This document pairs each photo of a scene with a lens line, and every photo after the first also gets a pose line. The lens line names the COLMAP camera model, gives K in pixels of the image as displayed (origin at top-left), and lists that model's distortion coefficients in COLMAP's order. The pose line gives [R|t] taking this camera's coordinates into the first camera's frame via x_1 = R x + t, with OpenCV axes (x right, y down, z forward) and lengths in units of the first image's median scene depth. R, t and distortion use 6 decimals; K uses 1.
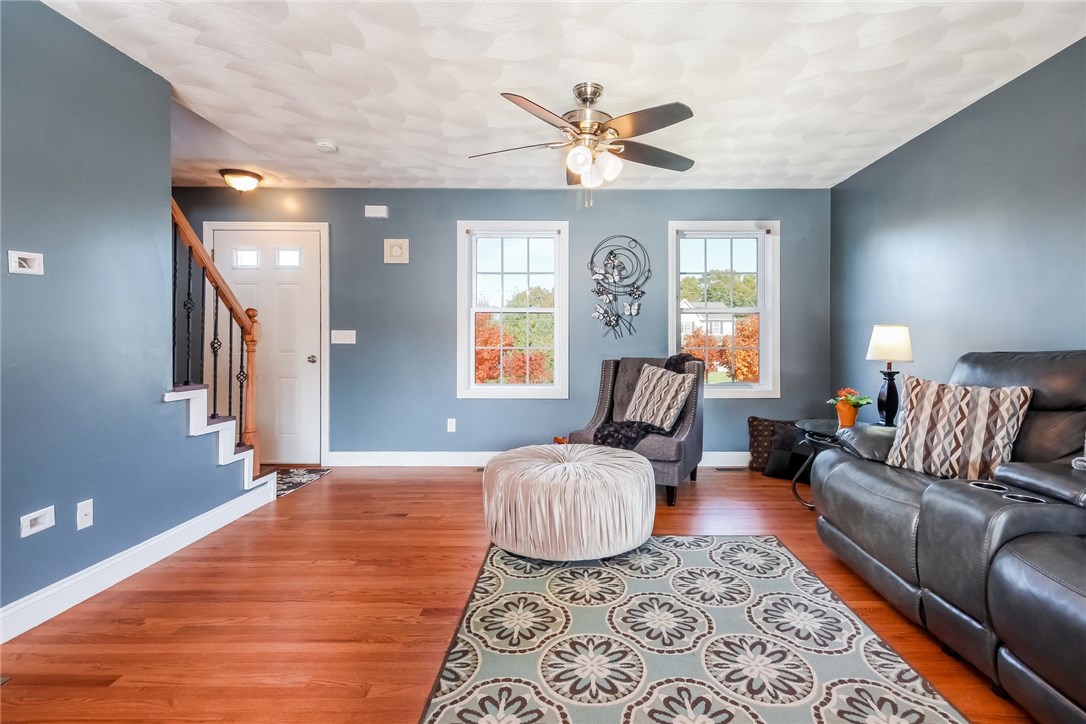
lens RADIAL K [[532.8, 0, 579.4], [0, 532.8, 342.6], [0, 0, 1]] dist [-0.000653, 0.000032]
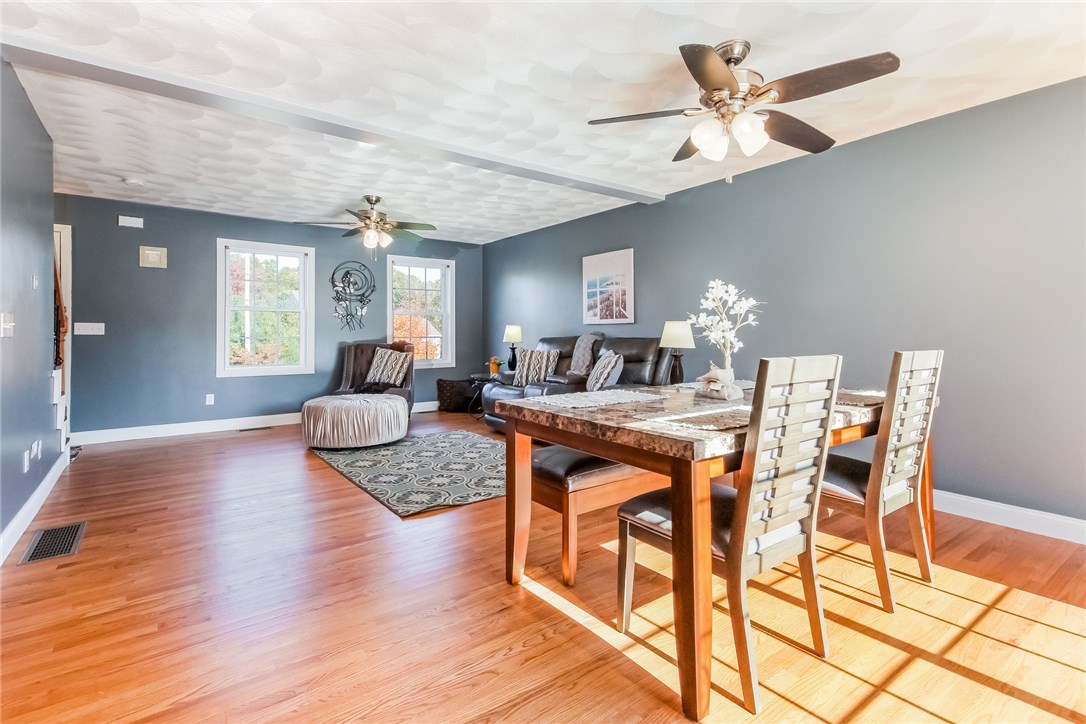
lens RADIAL K [[532.8, 0, 579.4], [0, 532.8, 342.6], [0, 0, 1]] dist [-0.000653, 0.000032]
pose [[0.790440, -0.009986, 0.612458, -0.408339], [0.000958, 0.999886, 0.015067, 0.003357], [-0.612539, -0.011323, 0.790360, -0.673562]]
